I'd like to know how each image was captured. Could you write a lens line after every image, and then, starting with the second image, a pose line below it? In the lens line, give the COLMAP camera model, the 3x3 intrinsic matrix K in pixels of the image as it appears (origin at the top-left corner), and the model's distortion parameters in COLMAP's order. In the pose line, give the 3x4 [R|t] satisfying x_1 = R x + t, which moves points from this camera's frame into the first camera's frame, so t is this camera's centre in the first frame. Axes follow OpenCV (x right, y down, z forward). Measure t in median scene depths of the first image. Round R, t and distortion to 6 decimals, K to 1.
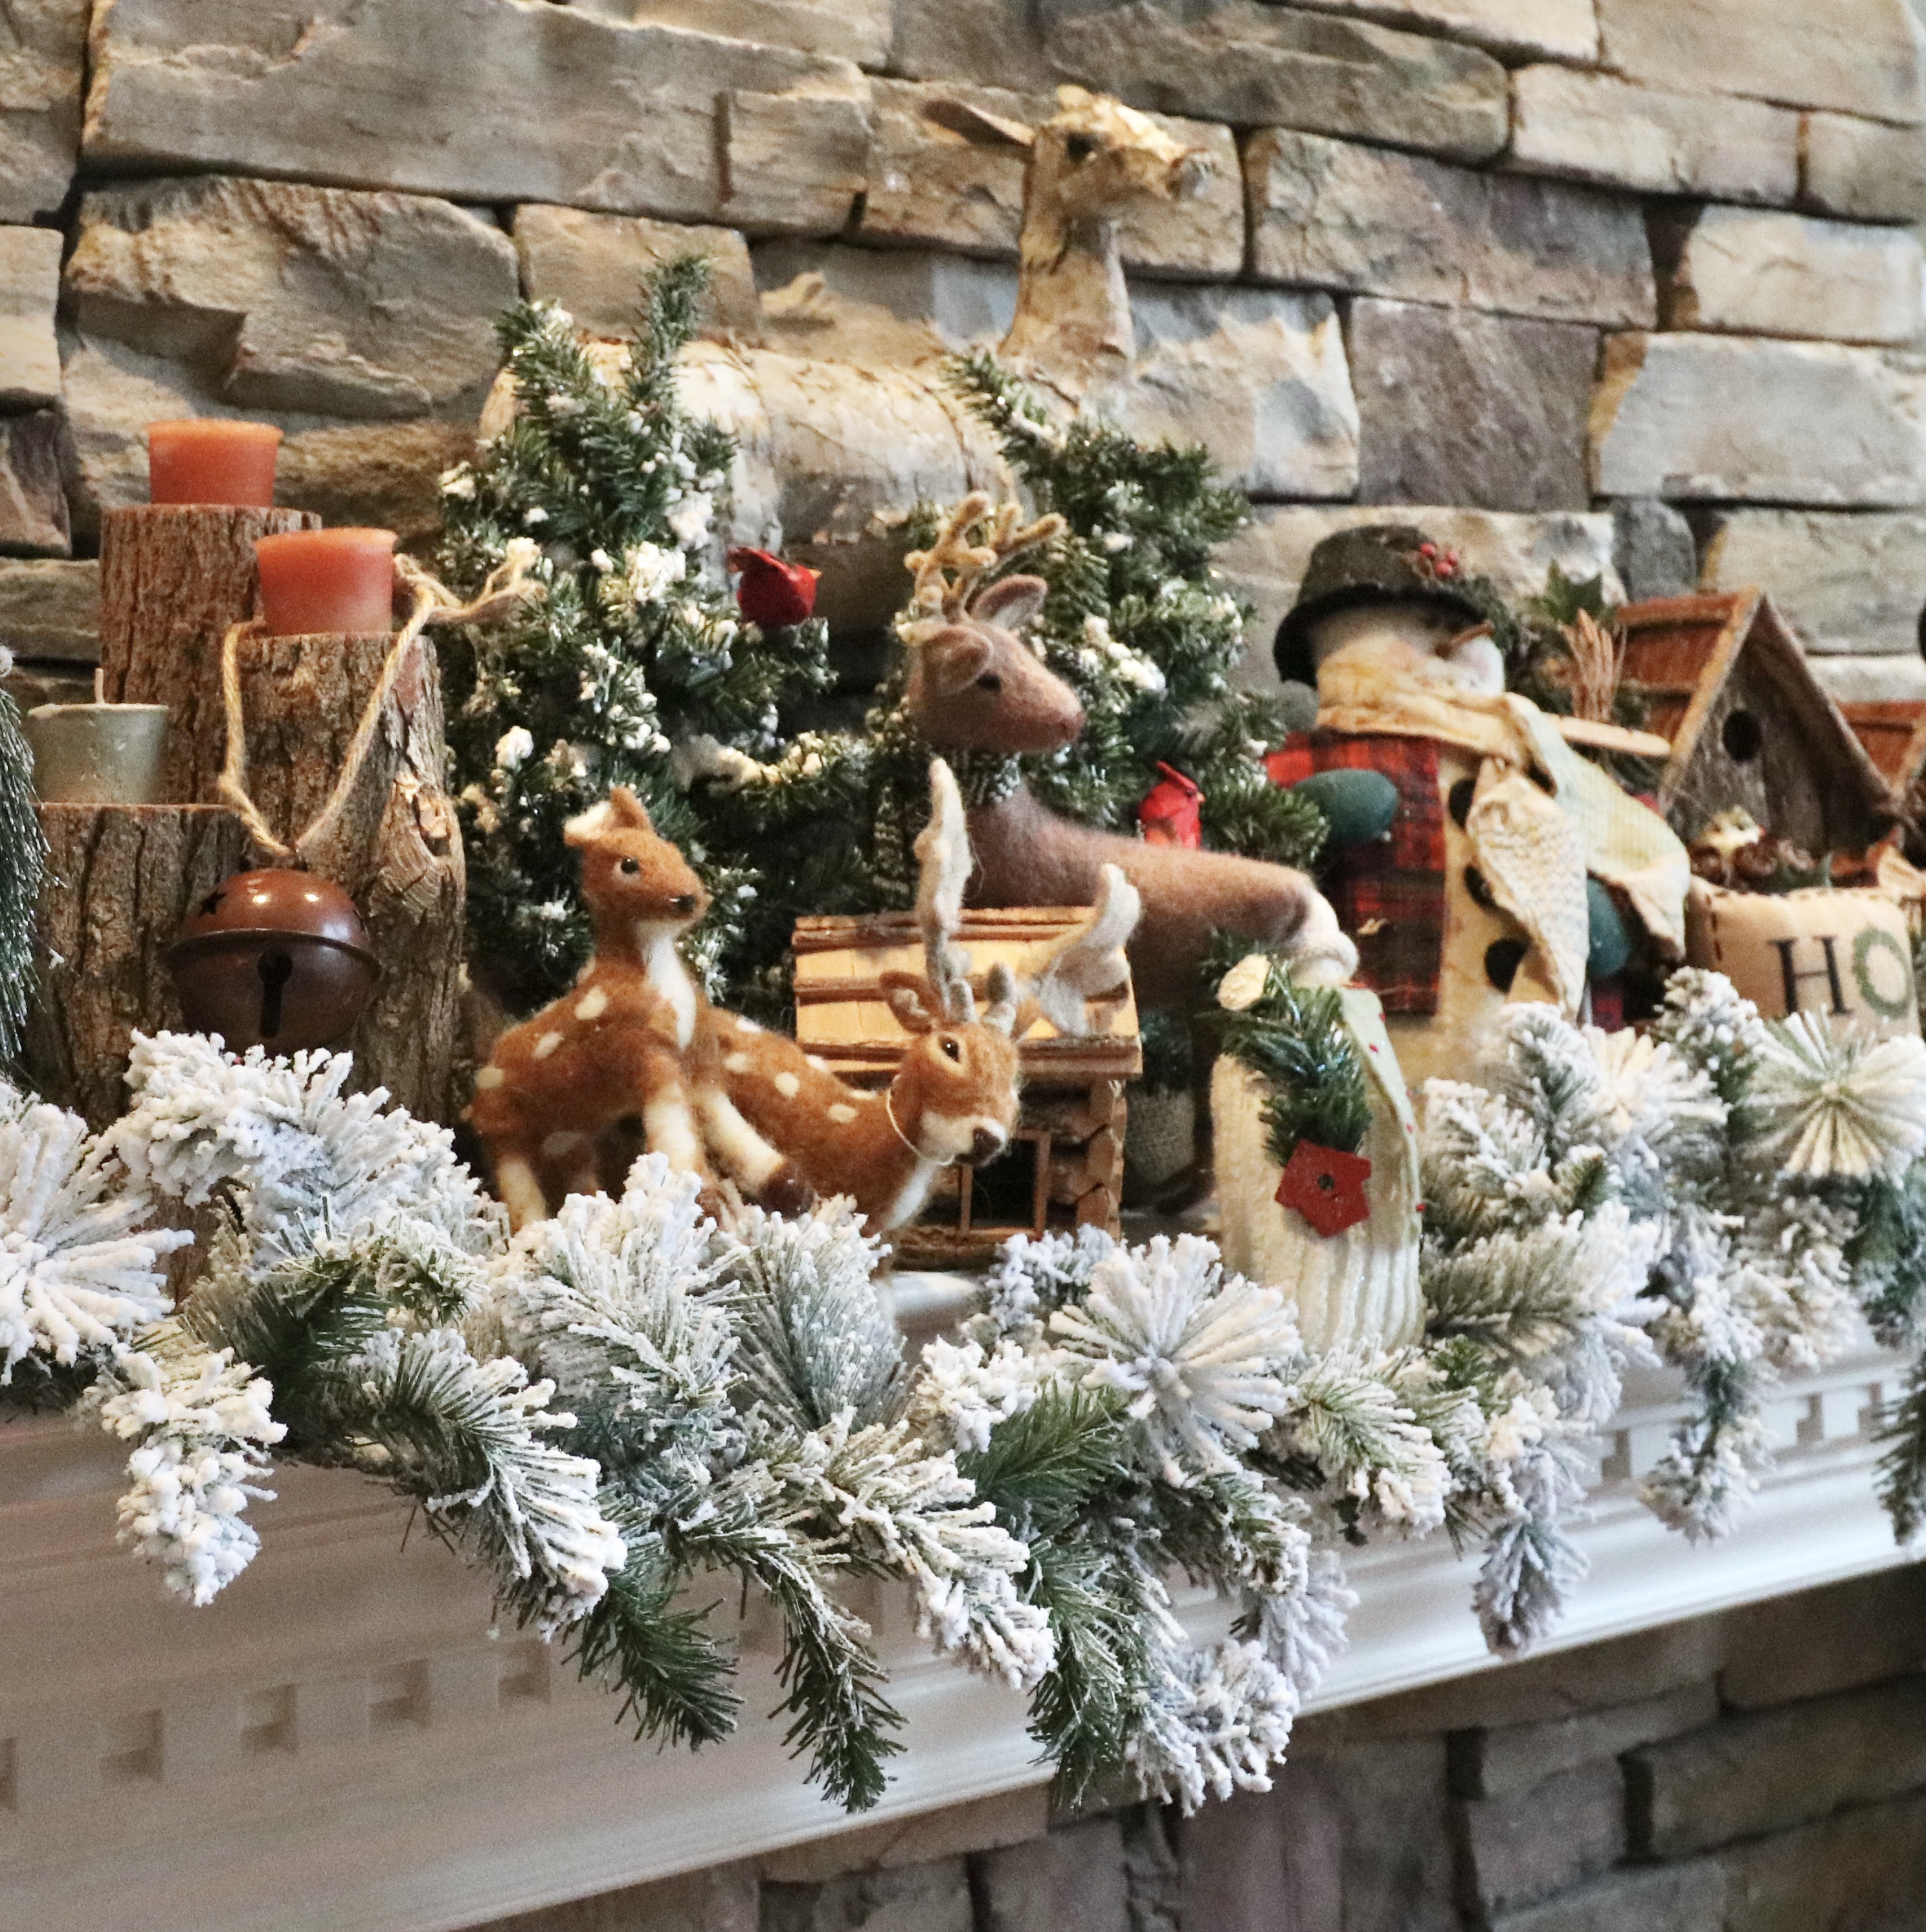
lens RADIAL K [[2680.0, 0, 688.3], [0, 2680.0, 807.3], [0, 0, 1]] dist [0.000058, 0.000486]
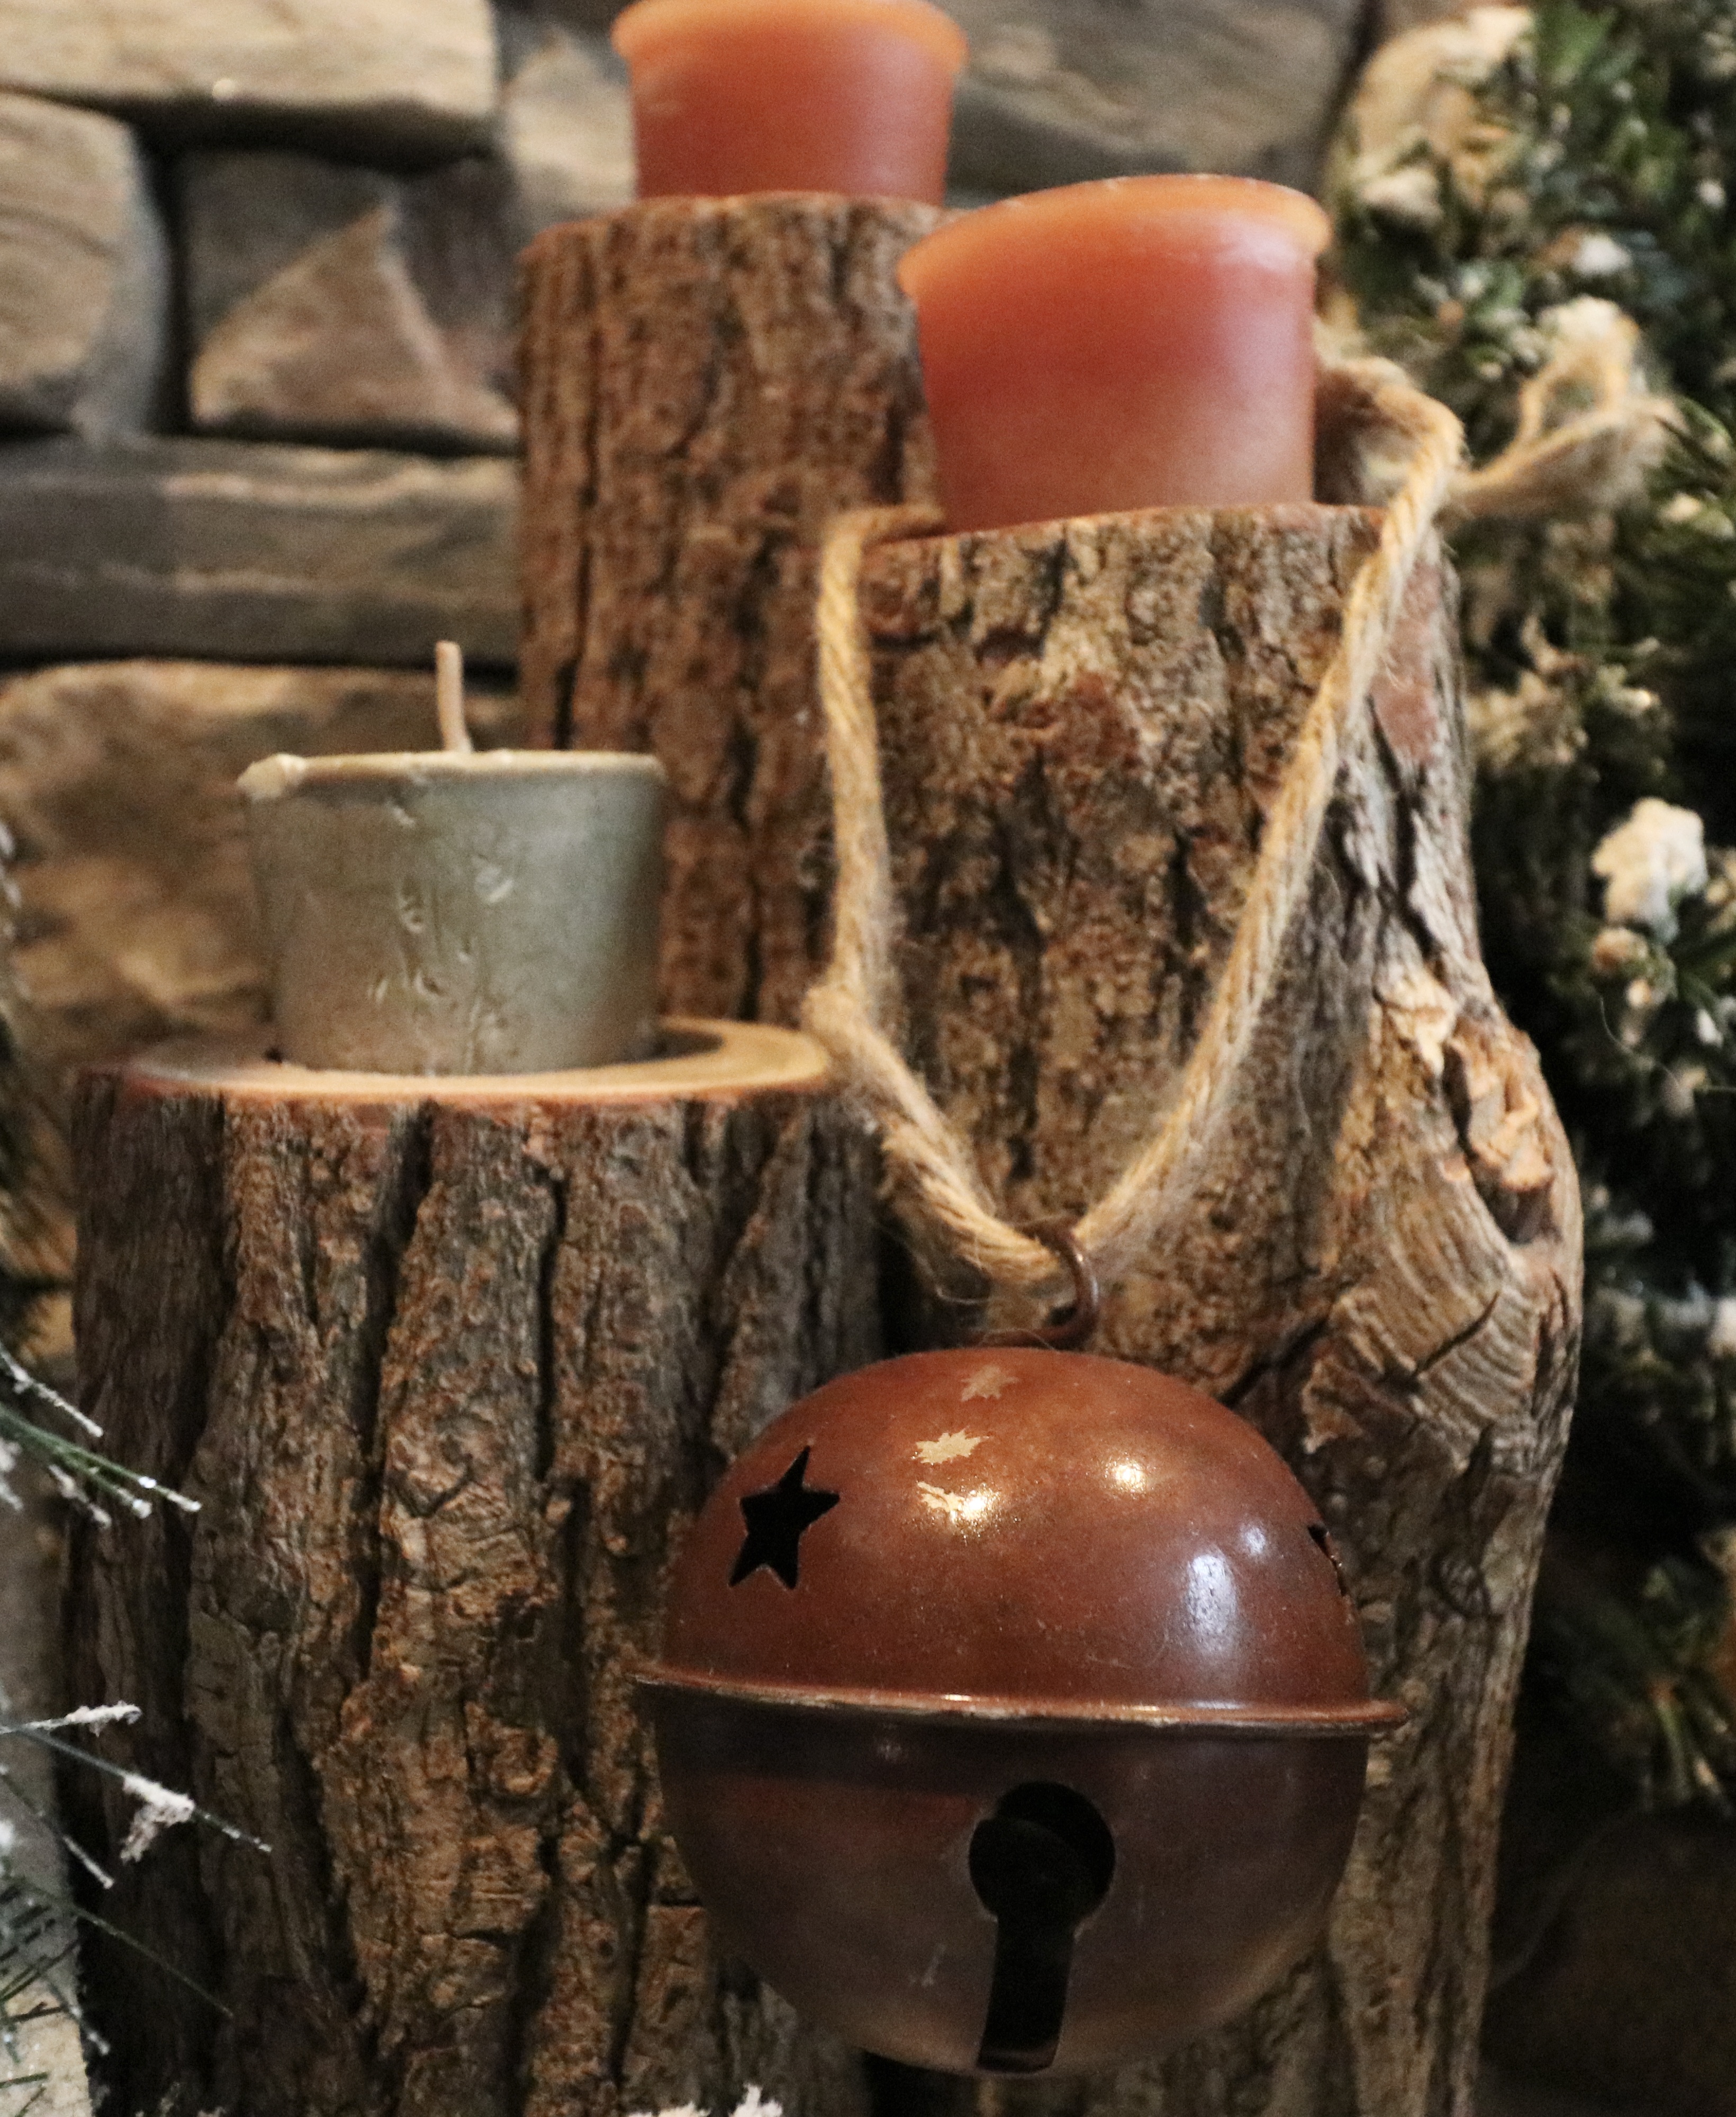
lens RADIAL K [[1847.7, 0, 969.6], [0, 1847.7, 1051.8], [0, 0, 1]] dist [0.011014, 0.000464]
pose [[0.994452, 0.005520, -0.105049, -0.133093], [0.007588, 0.992257, 0.123973, -0.029969], [0.104920, -0.124083, 0.986709, 0.783182]]
